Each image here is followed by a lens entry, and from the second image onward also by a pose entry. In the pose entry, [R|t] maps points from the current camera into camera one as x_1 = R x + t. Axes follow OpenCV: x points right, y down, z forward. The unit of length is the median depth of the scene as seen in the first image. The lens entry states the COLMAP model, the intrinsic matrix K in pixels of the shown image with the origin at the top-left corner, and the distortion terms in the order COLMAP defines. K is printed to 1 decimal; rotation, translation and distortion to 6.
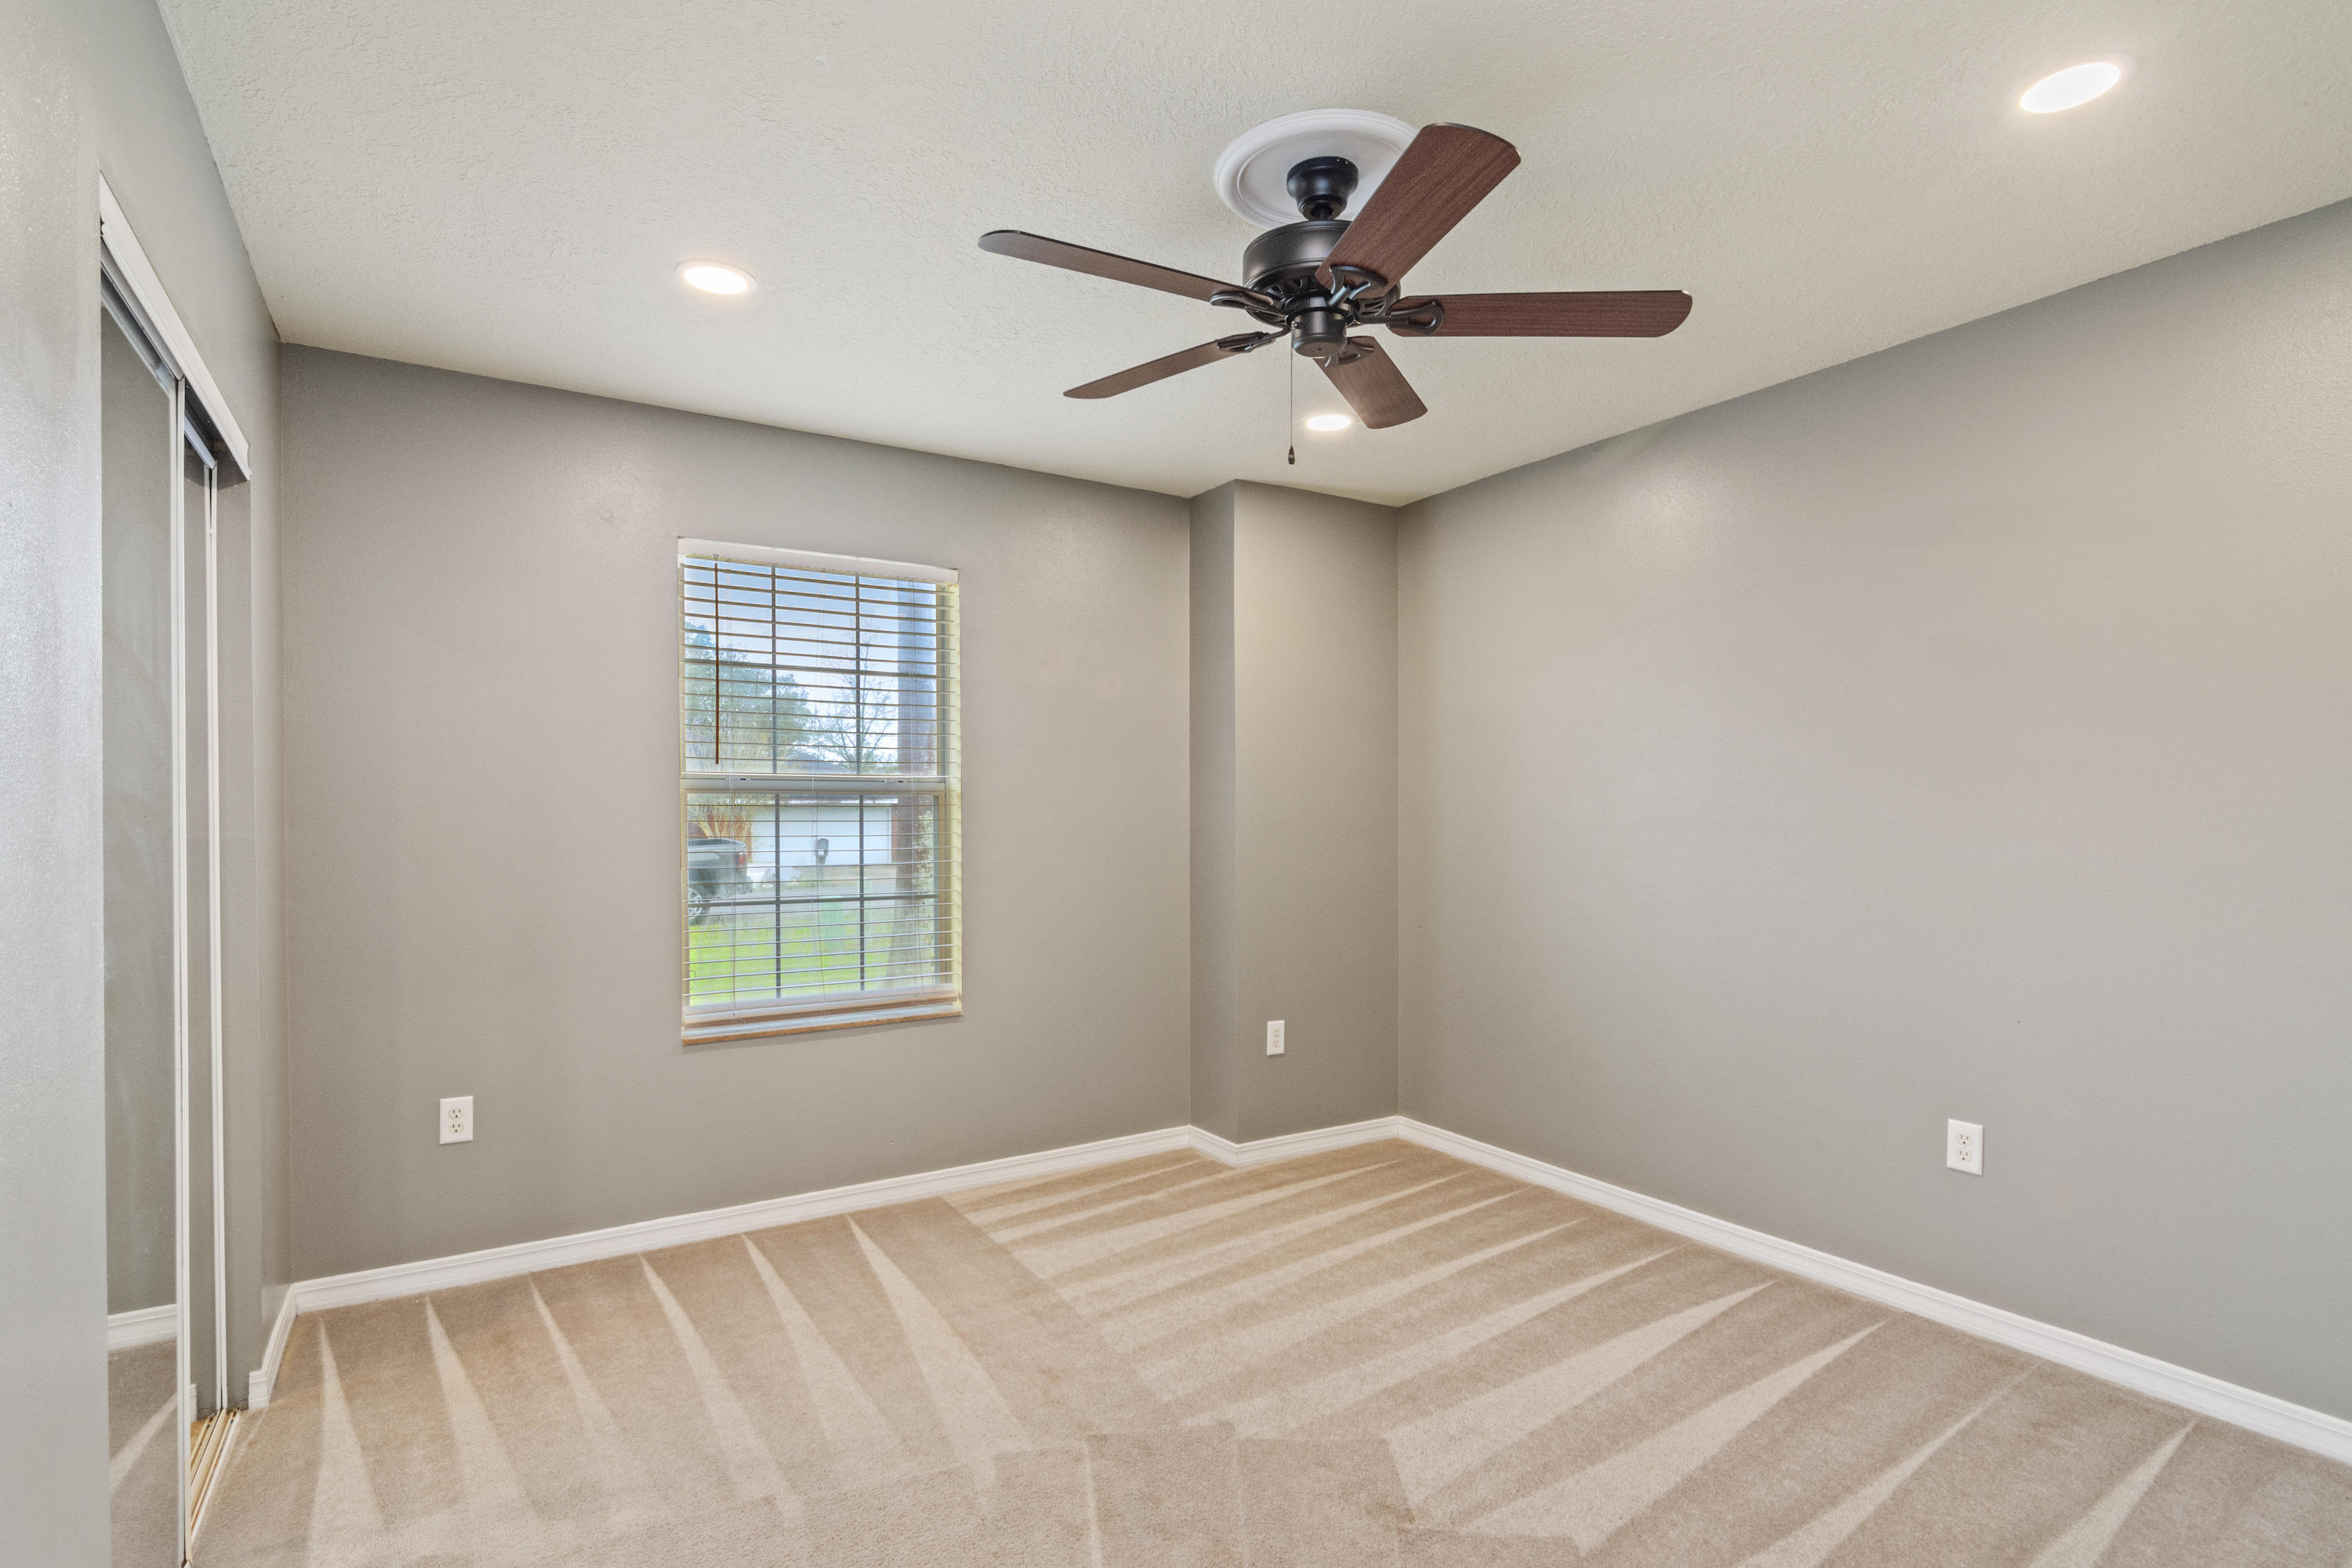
lens RADIAL K [[1127.2, 0, 1178.2], [0, 1127.2, 820.7], [0, 0, 1]] dist [0.003146, 0.000840]
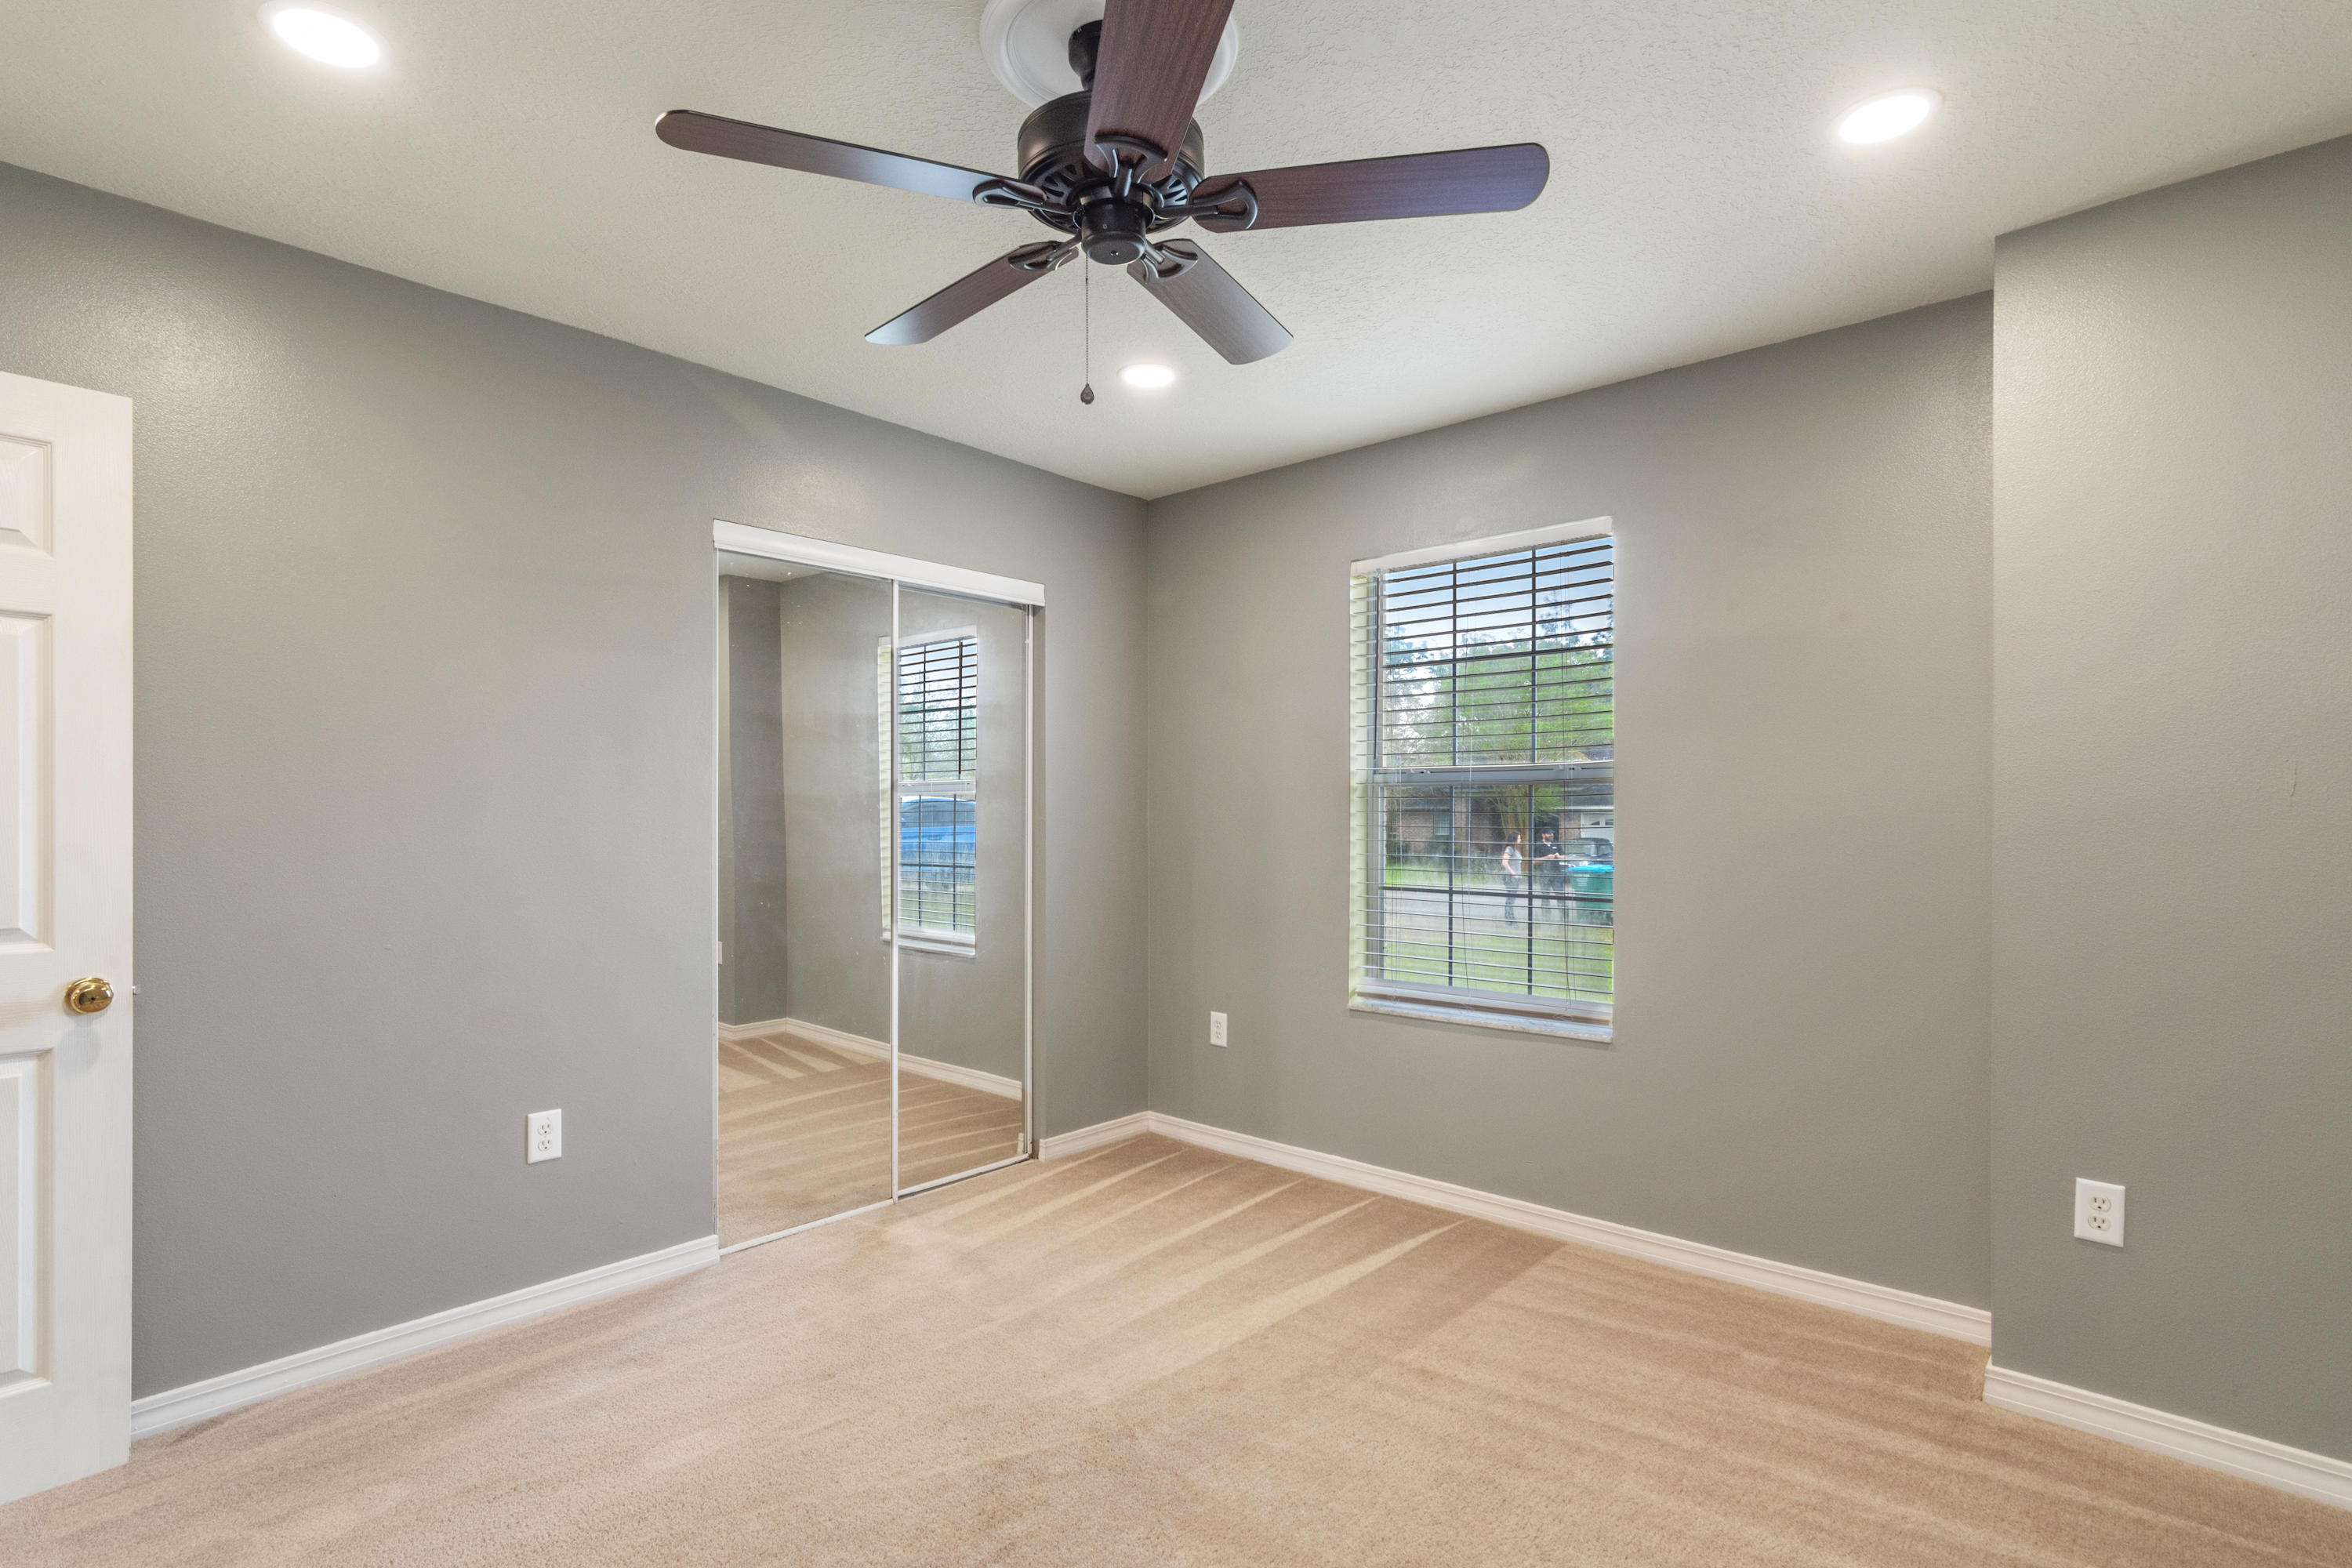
lens RADIAL K [[1156.4, 0, 1153.8], [0, 1156.4, 798.8], [0, 0, 1]] dist [0.000711, -0.000433]
pose [[0.265088, 0.000406, -0.964224, 0.674188], [0.004716, 0.999987, 0.001718, -0.017404], [0.964213, -0.005003, 0.265083, 0.537579]]
